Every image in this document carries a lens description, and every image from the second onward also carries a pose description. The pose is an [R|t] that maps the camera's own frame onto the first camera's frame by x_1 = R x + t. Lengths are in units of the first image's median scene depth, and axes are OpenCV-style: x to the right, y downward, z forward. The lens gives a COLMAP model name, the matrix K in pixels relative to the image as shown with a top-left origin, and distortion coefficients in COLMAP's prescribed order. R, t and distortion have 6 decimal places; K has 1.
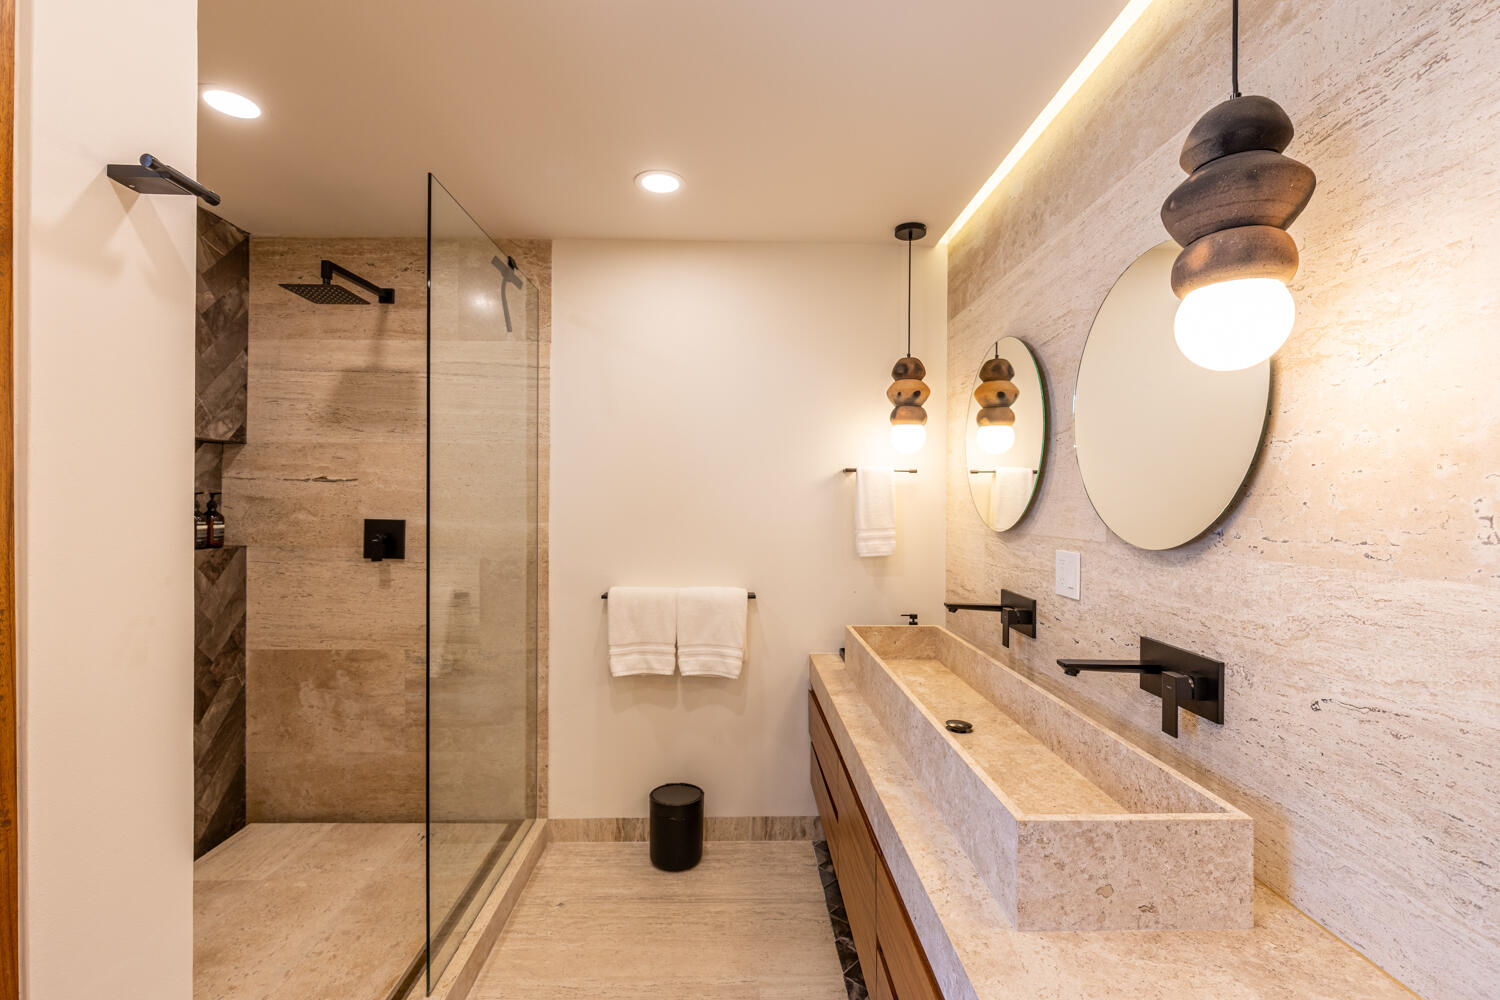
lens RADIAL K [[670.8, 0, 757.4], [0, 670.8, 500.8], [0, 0, 1]] dist [0.012906, -0.001881]
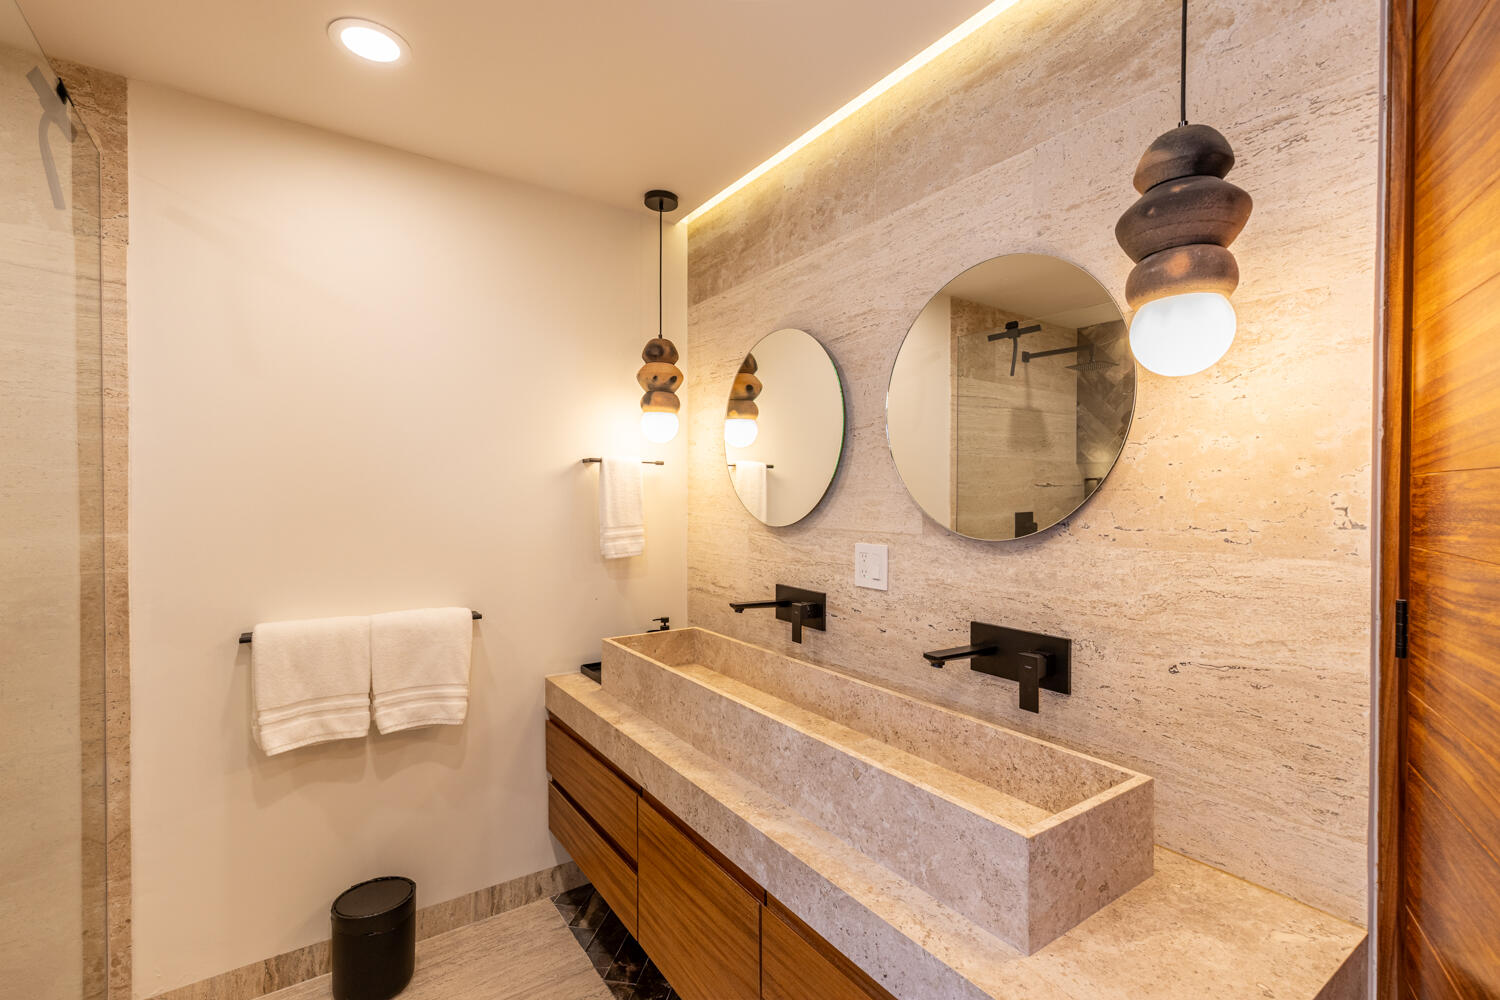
lens RADIAL K [[670.8, 0, 757.4], [0, 670.8, 500.8], [0, 0, 1]] dist [0.012906, -0.001881]
pose [[0.842108, -0.009318, 0.539229, -0.214837], [0.003667, 0.999927, 0.011553, -0.003179], [-0.539297, -0.007751, 0.842080, 0.209622]]
